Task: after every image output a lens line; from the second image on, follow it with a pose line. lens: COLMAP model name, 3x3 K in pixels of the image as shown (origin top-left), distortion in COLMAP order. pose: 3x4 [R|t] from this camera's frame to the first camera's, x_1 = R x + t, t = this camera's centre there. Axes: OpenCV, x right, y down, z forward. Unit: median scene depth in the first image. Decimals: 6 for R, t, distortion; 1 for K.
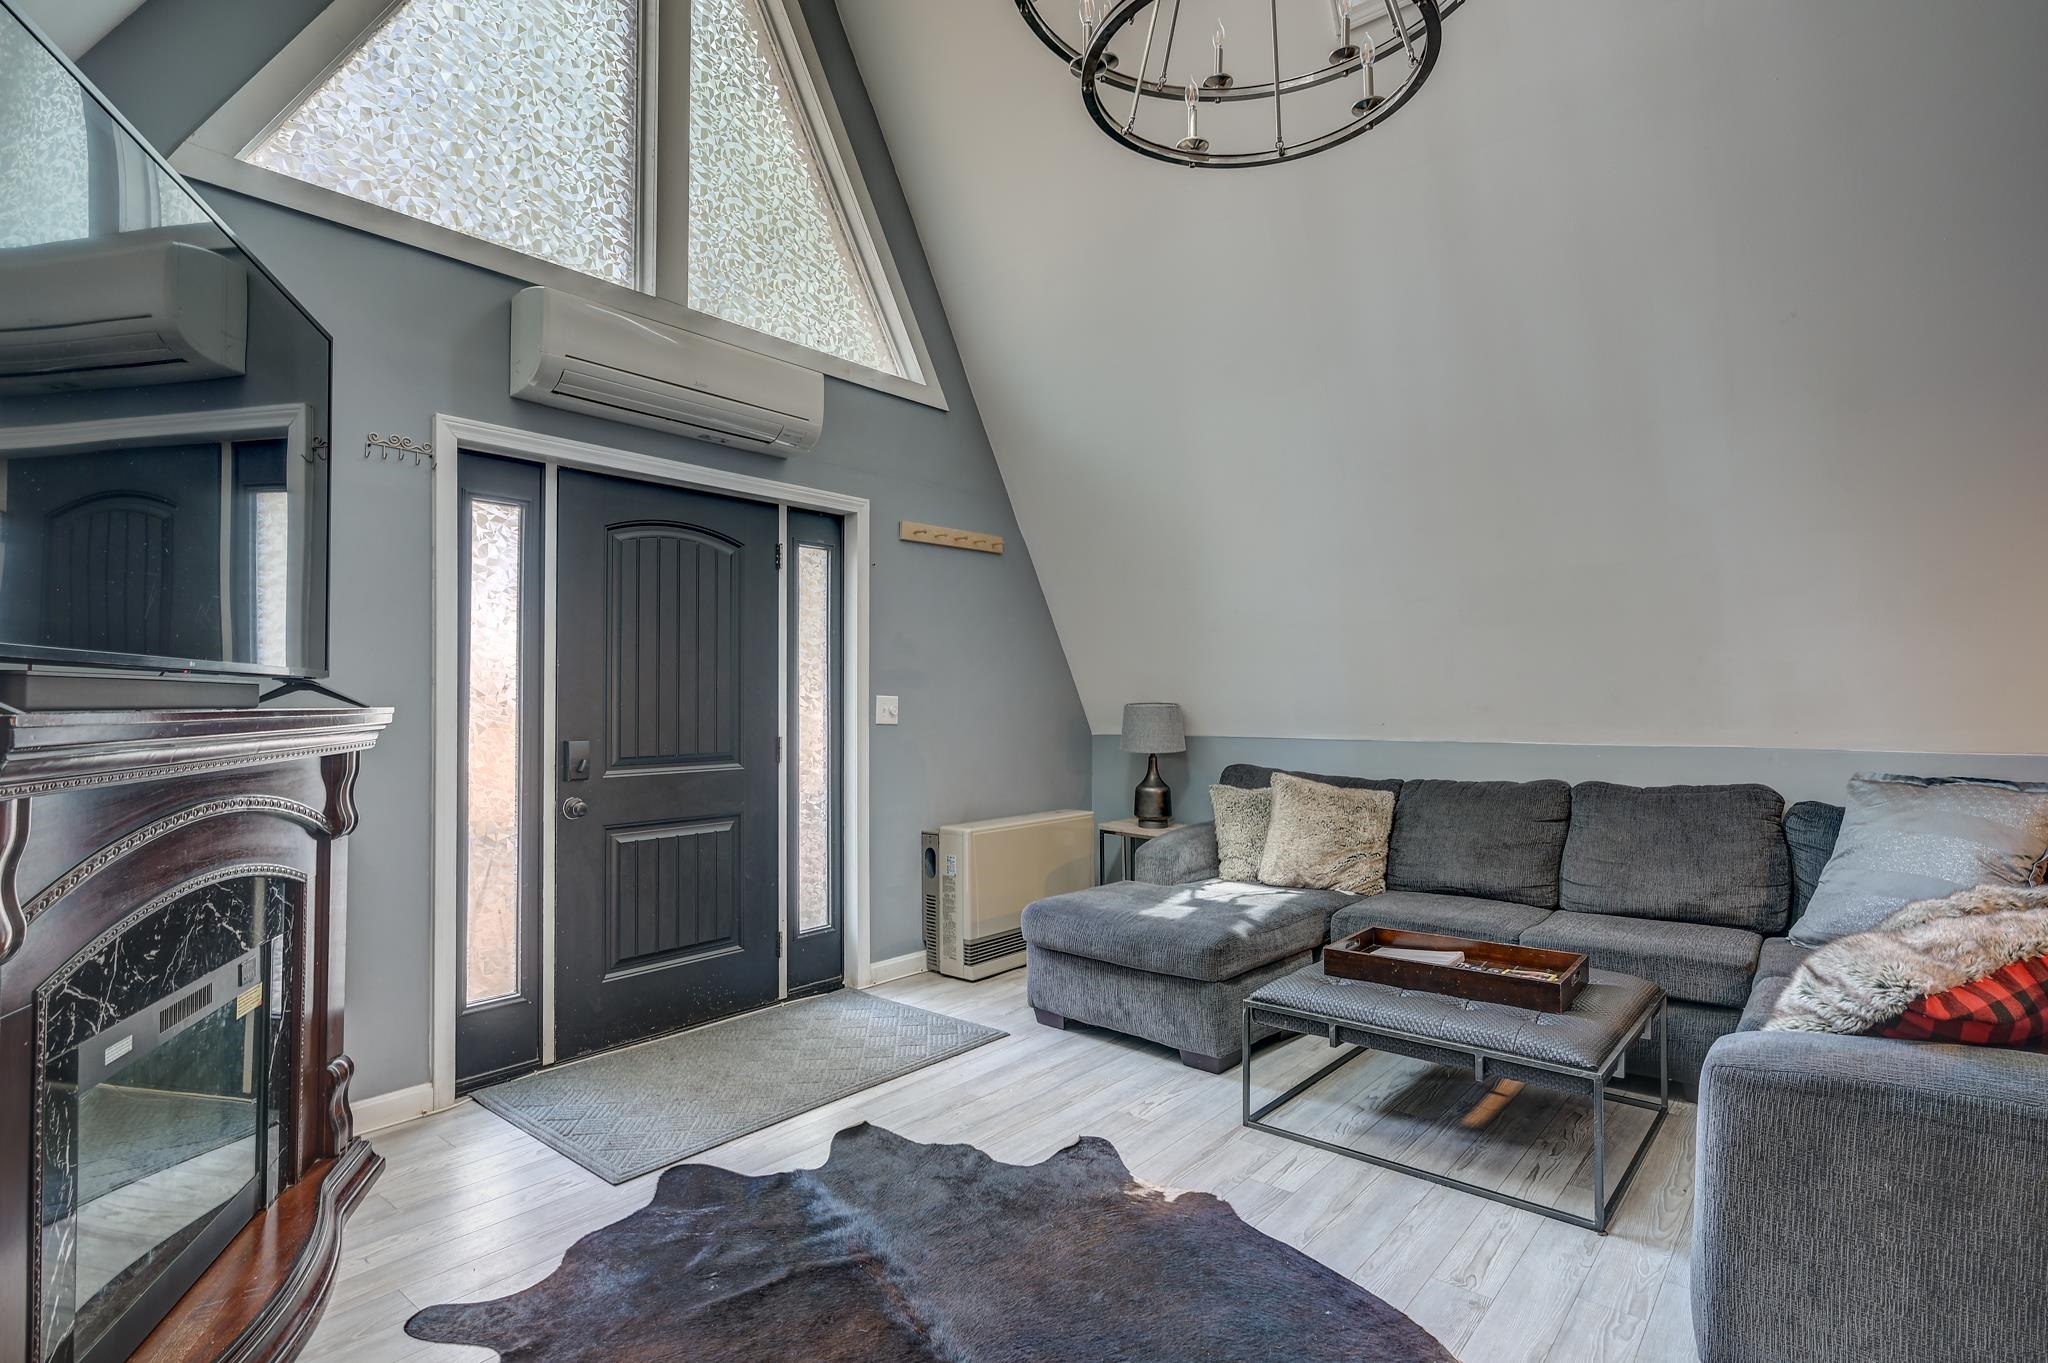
lens RADIAL K [[986.4, 0, 1024.0], [0, 986.4, 681.5], [0, 0, 1]] dist [0.001973, -0.000124]
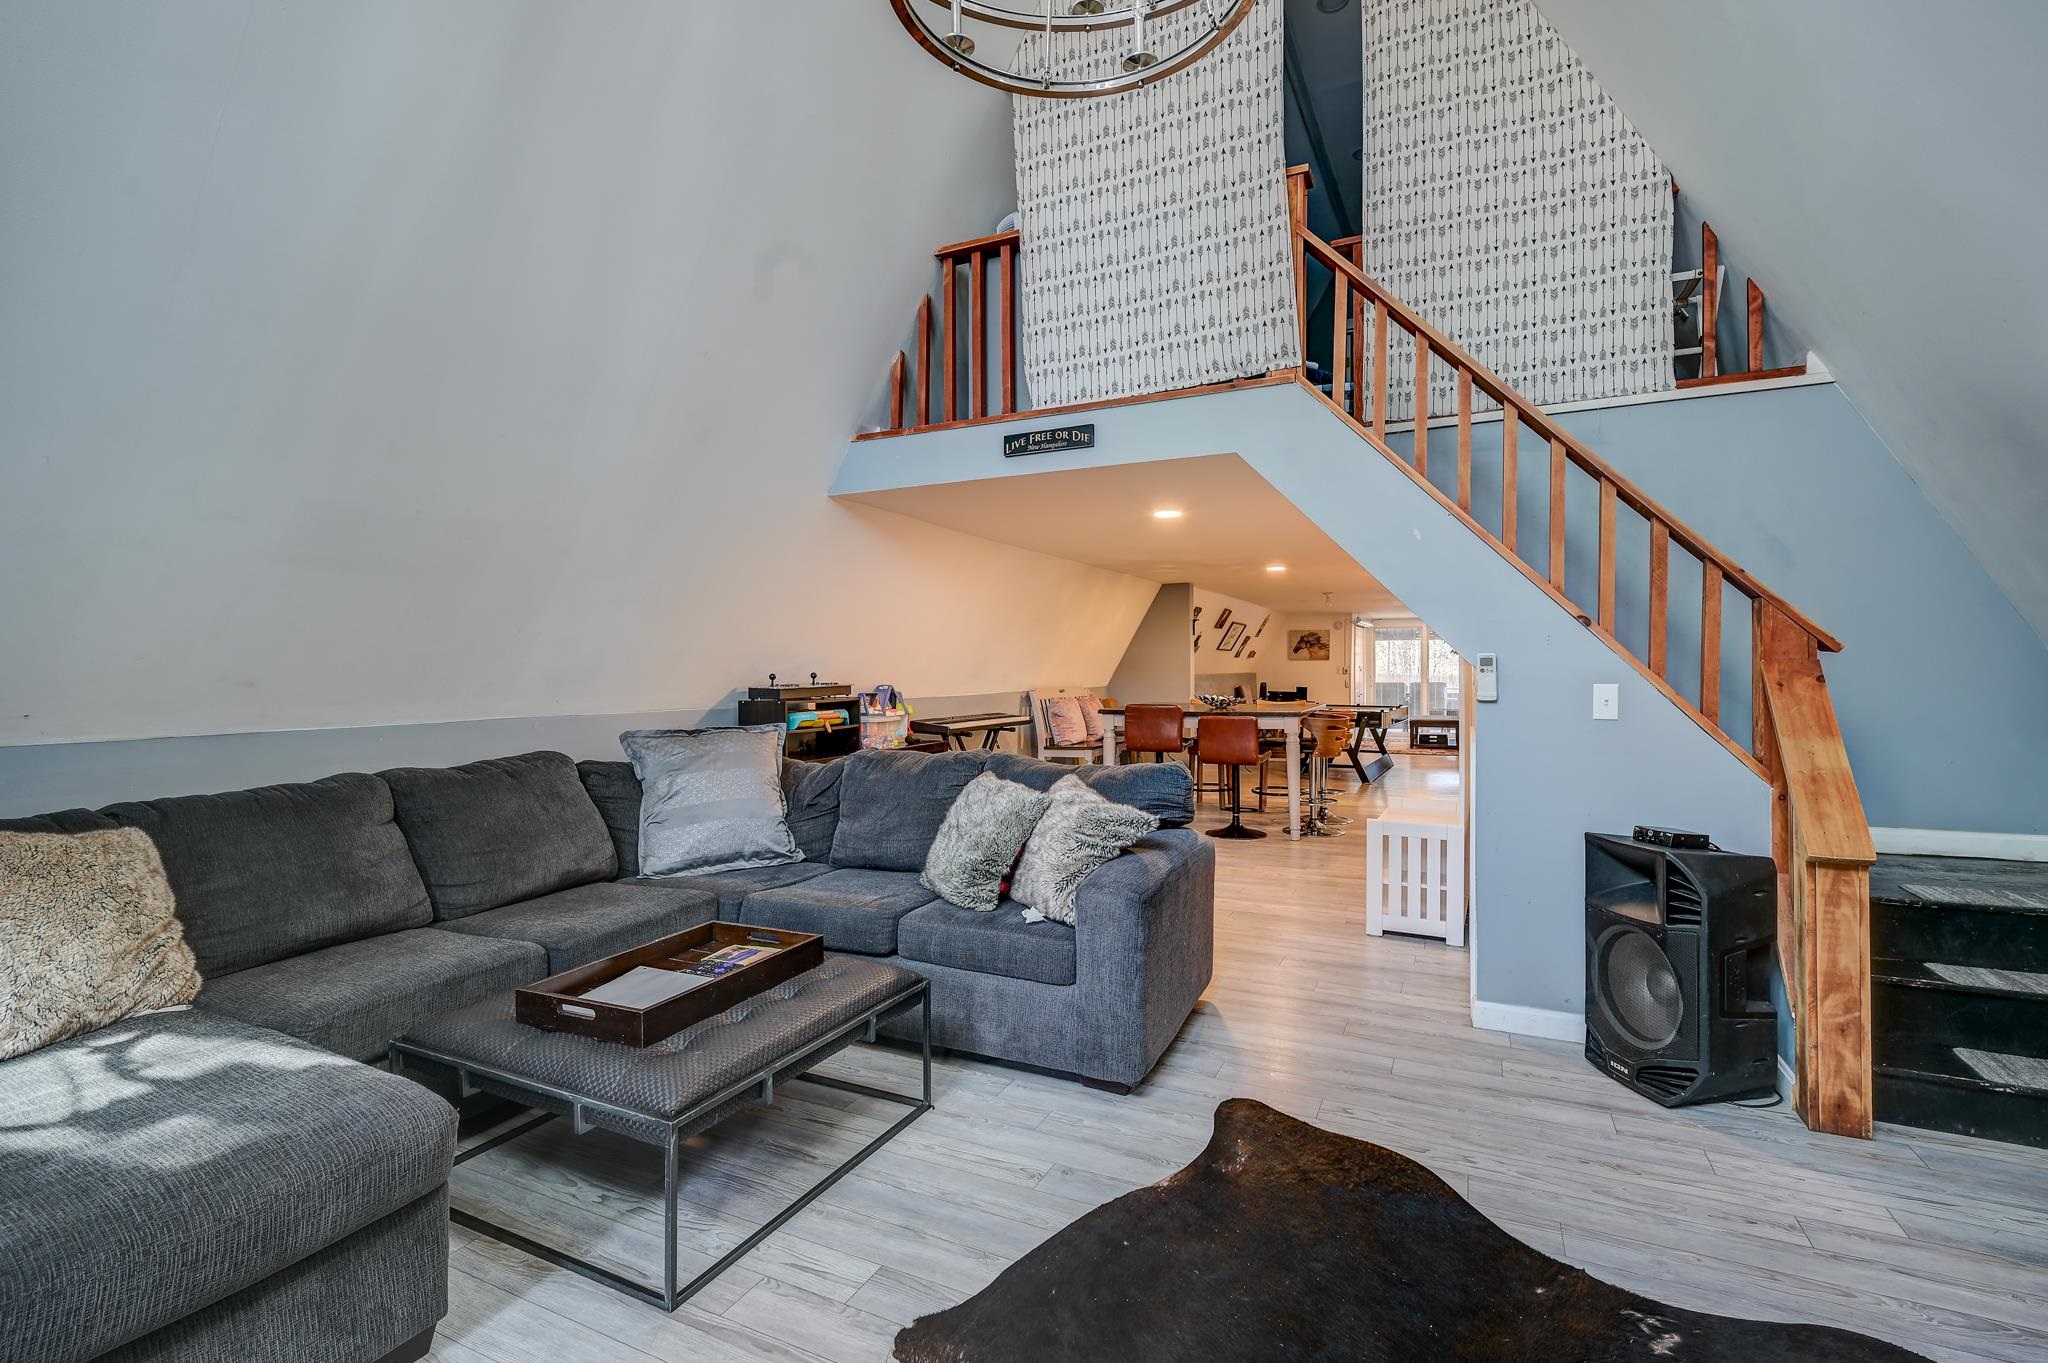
lens RADIAL K [[922.2, 0, 1056.3], [0, 922.2, 674.5], [0, 0, 1]] dist [0.003703, 0.000461]
pose [[-0.278724, -0.001739, 0.960370, -0.370202], [-0.020520, 0.999781, -0.004145, 0.019748], [-0.960152, -0.020862, -0.278698, 0.796572]]
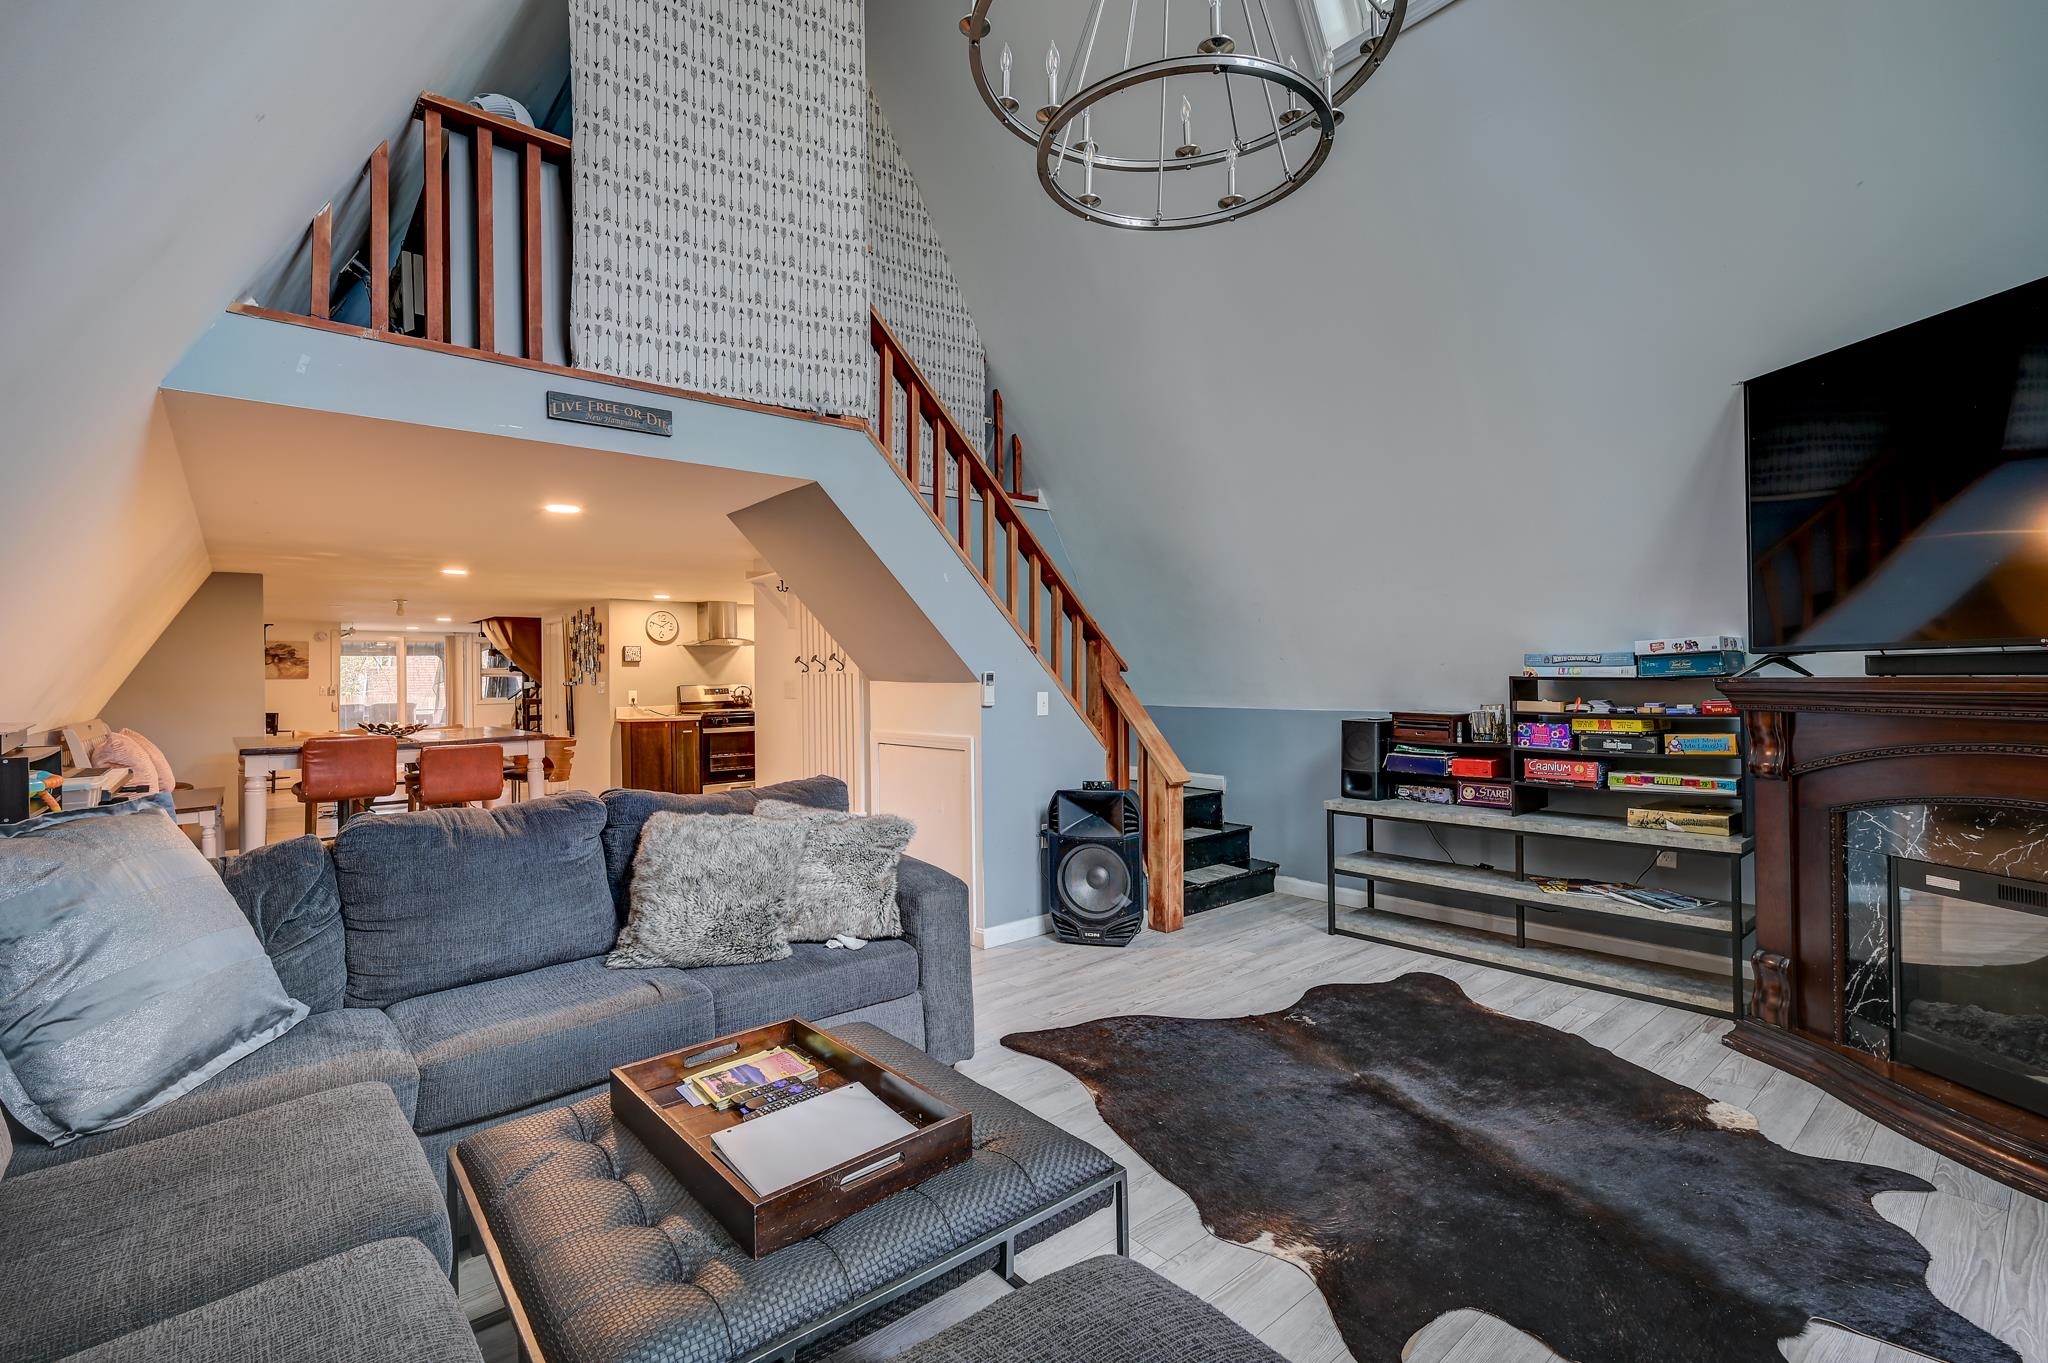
lens RADIAL K [[903.5, 0, 1025.9], [0, 903.5, 678.0], [0, 0, 1]] dist [-0.000654, -0.000205]
pose [[-0.989072, 0.015641, 0.146600, 0.171189], [0.012017, 0.999601, -0.025575, 0.026937], [-0.146942, -0.023534, -0.988865, 1.344486]]
